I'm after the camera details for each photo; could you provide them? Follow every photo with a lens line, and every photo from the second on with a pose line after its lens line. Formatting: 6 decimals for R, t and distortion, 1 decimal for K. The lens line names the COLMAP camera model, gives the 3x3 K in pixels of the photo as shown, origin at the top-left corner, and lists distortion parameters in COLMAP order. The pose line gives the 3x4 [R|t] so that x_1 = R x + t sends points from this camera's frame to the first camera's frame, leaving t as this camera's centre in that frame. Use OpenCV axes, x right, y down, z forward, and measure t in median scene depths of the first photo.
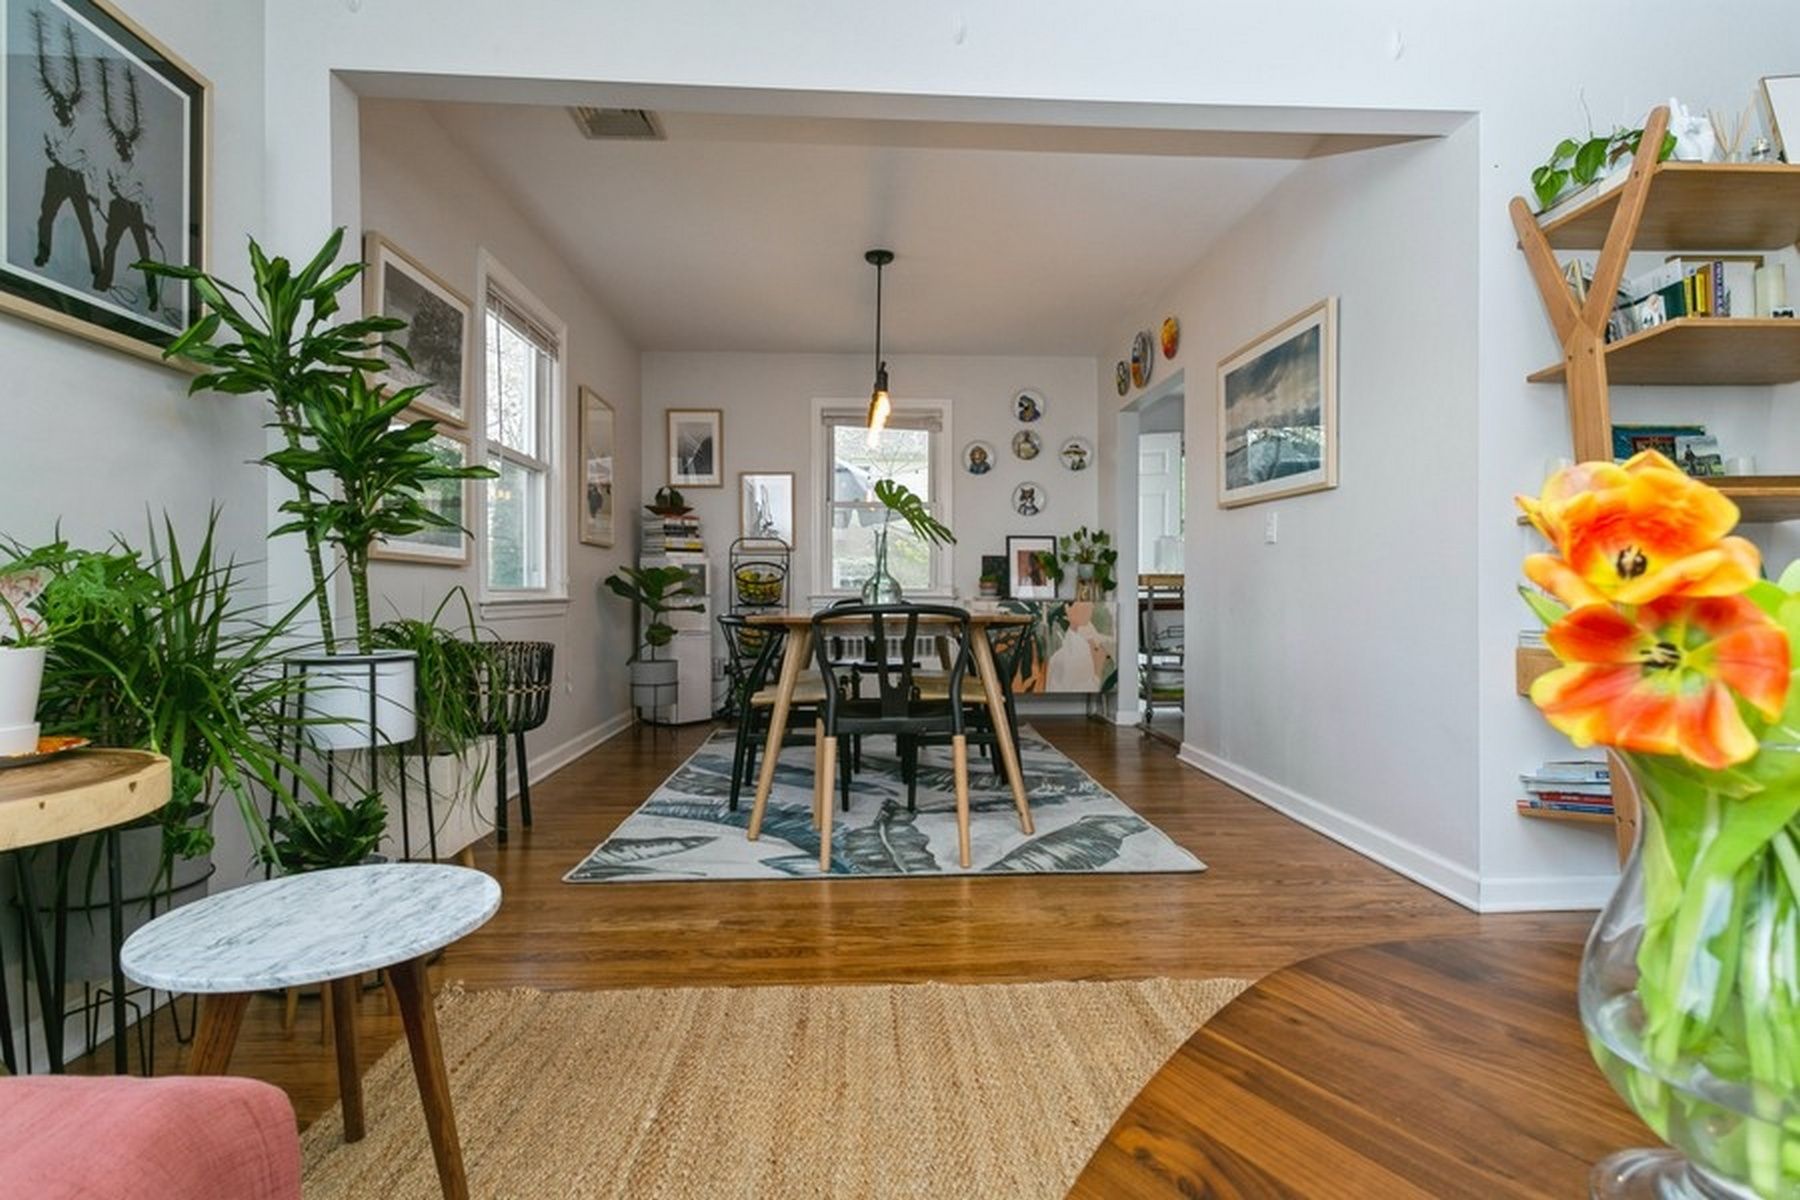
lens RADIAL K [[865.6, 0, 900.0], [0, 865.6, 600.0], [0, 0, 1]] dist [-0.000698, -0.000913]
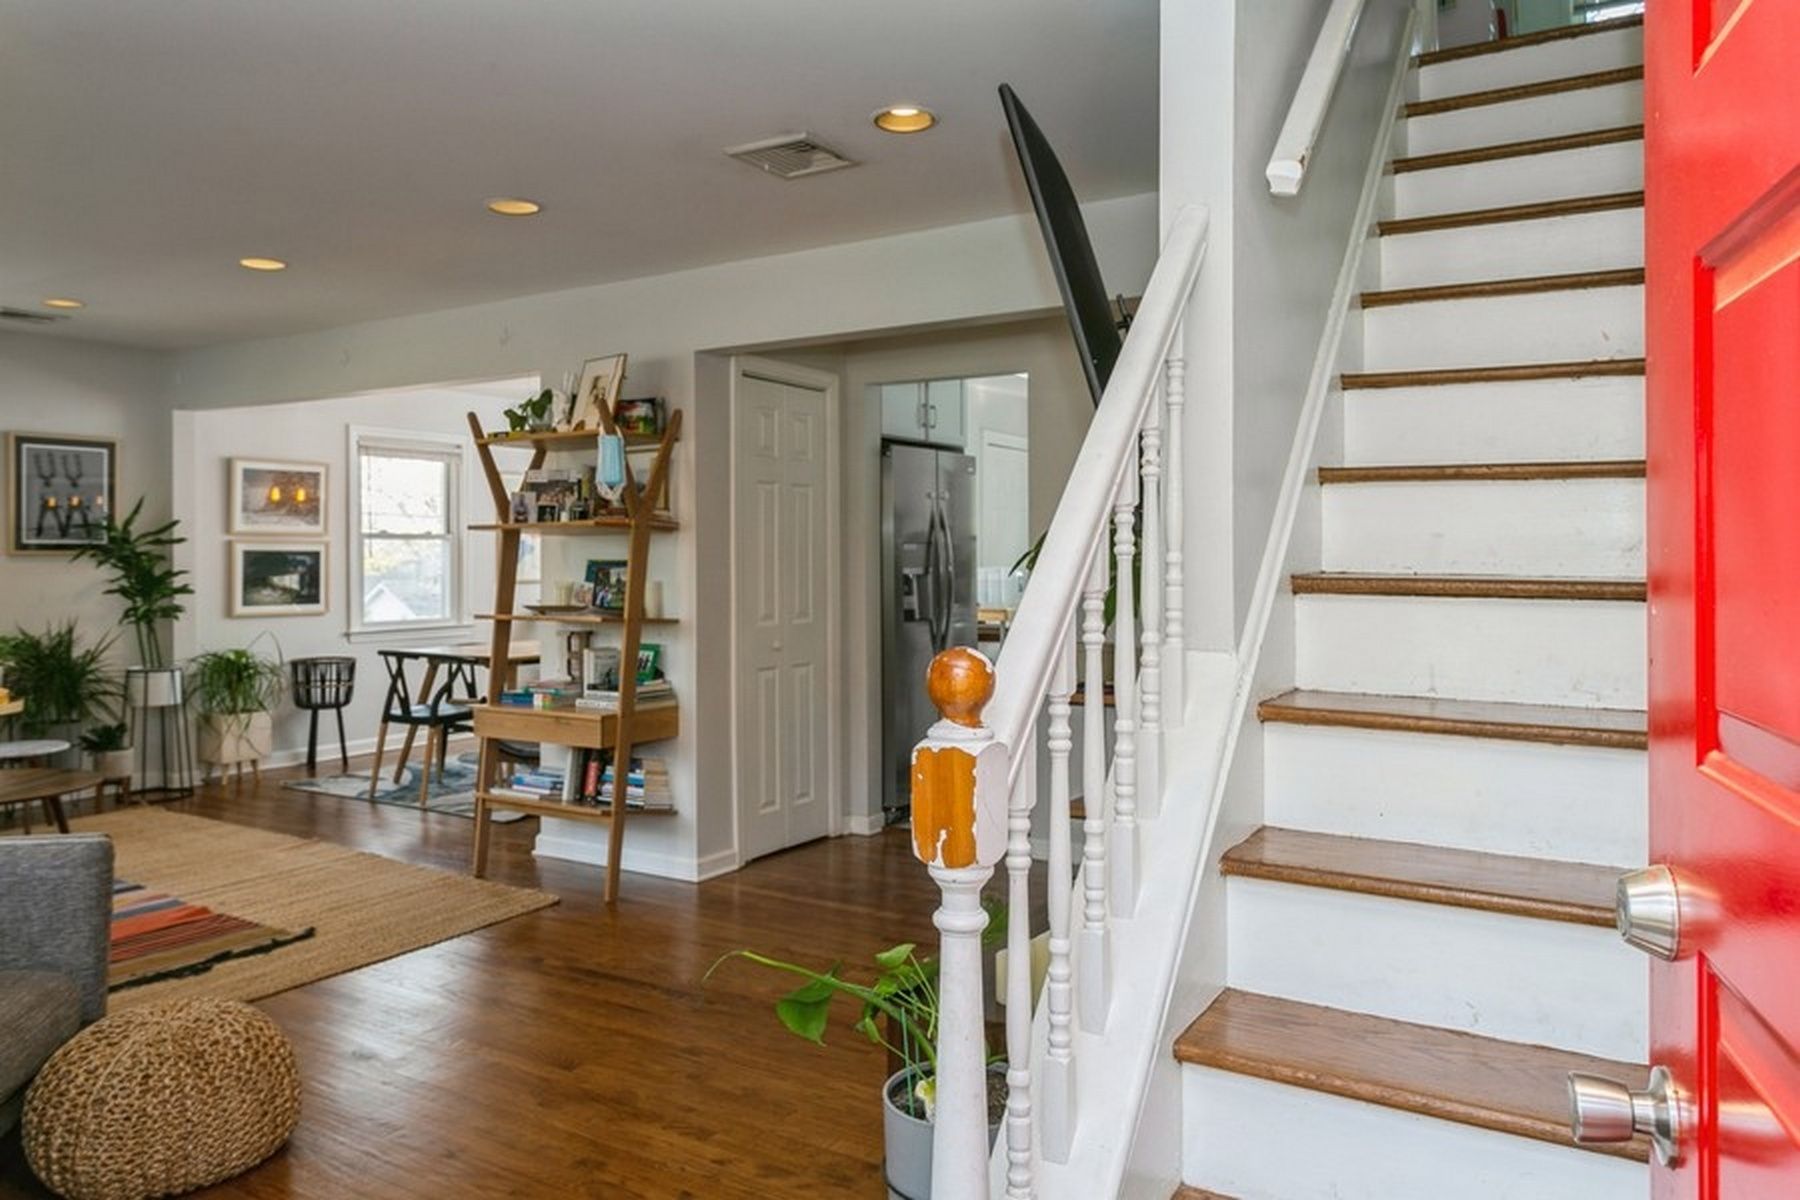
lens RADIAL K [[1224.7, 0, 903.5], [0, 1224.7, 555.0], [0, 0, 1]] dist [-0.002223, 0.002539]
pose [[0.827420, 0.001055, -0.561582, 1.027358], [-0.004094, 0.999983, -0.004153, -0.081340], [0.561569, 0.005735, 0.827410, -0.224084]]
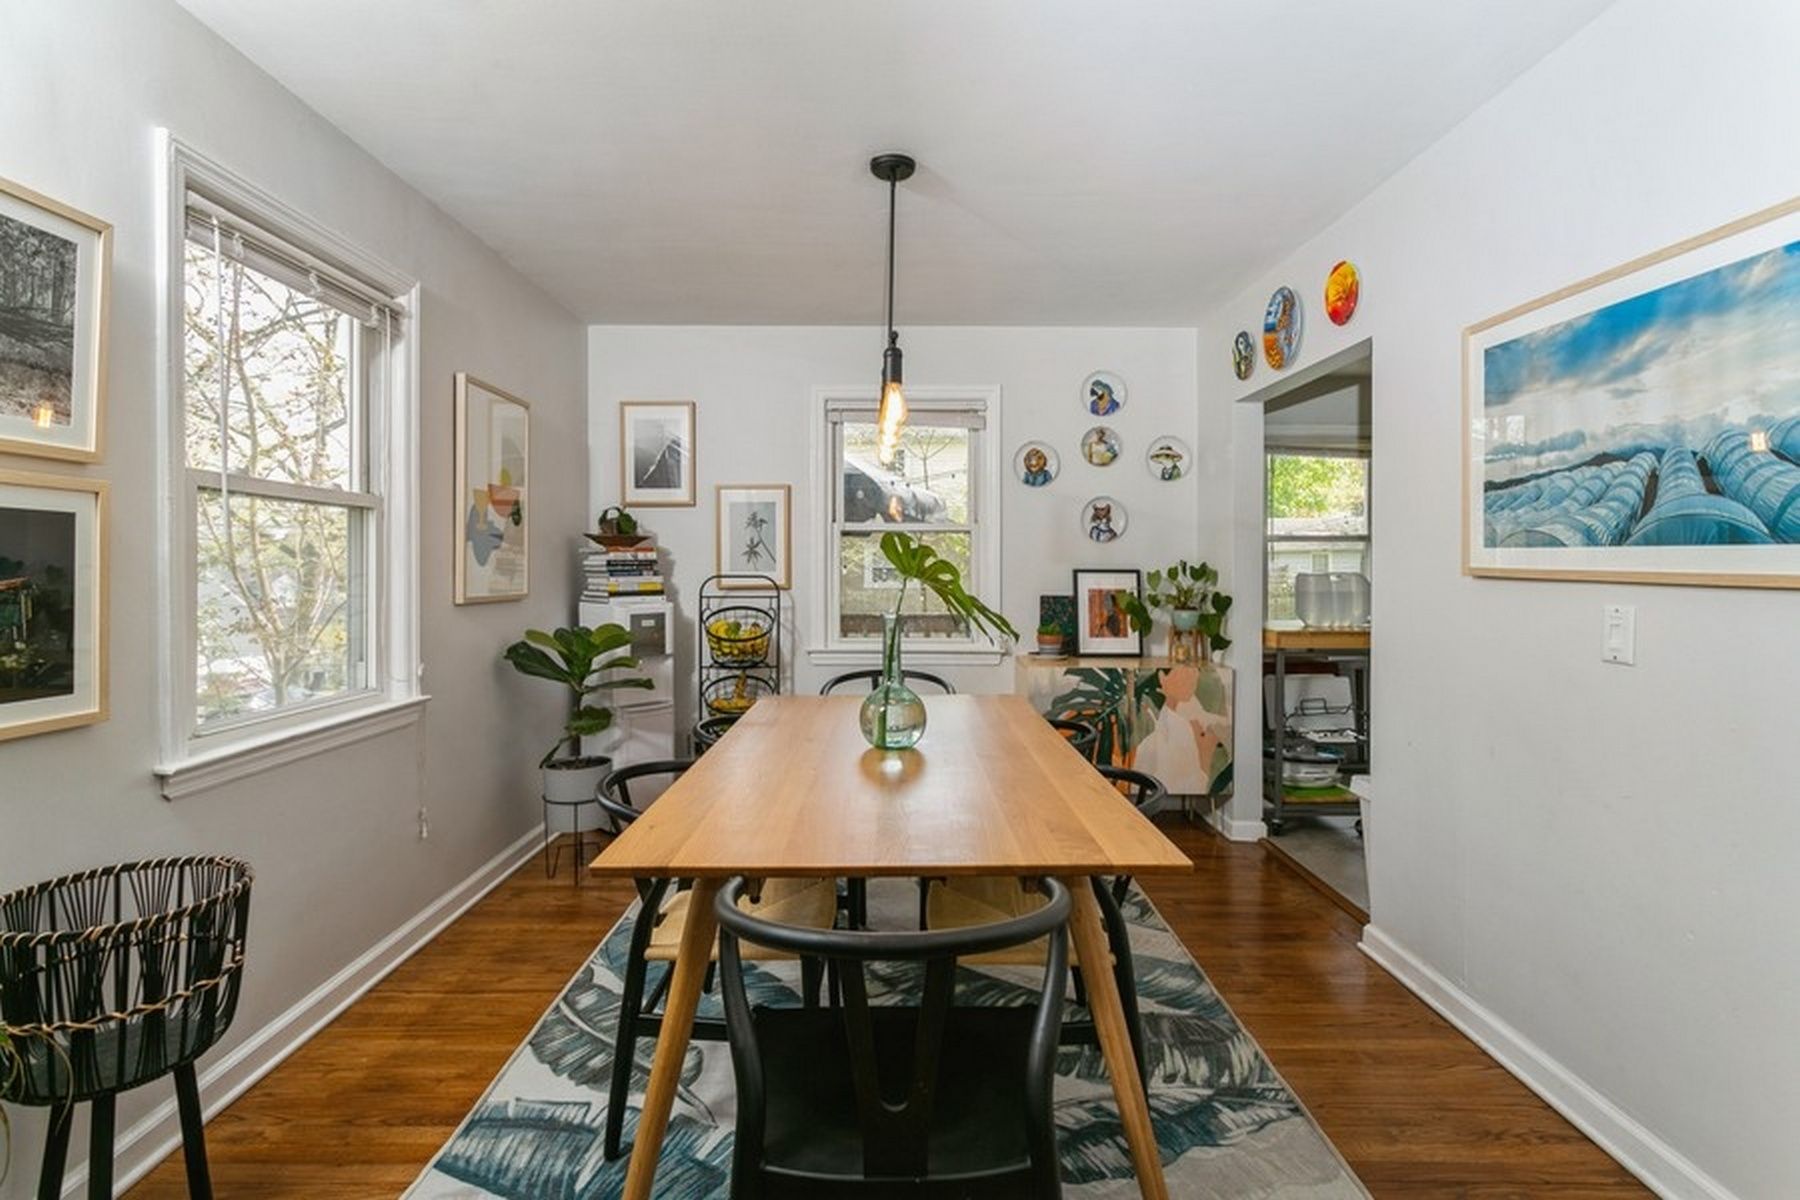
lens RADIAL K [[849.2, 0, 902.8], [0, 849.2, 574.0], [0, 0, 1]] dist [-0.000177, 0.000221]
pose [[0.999189, 0.001553, -0.040229, 0.006483], [-0.001613, 0.999998, -0.001465, -0.072185], [0.040227, 0.001529, 0.999189, 0.279956]]
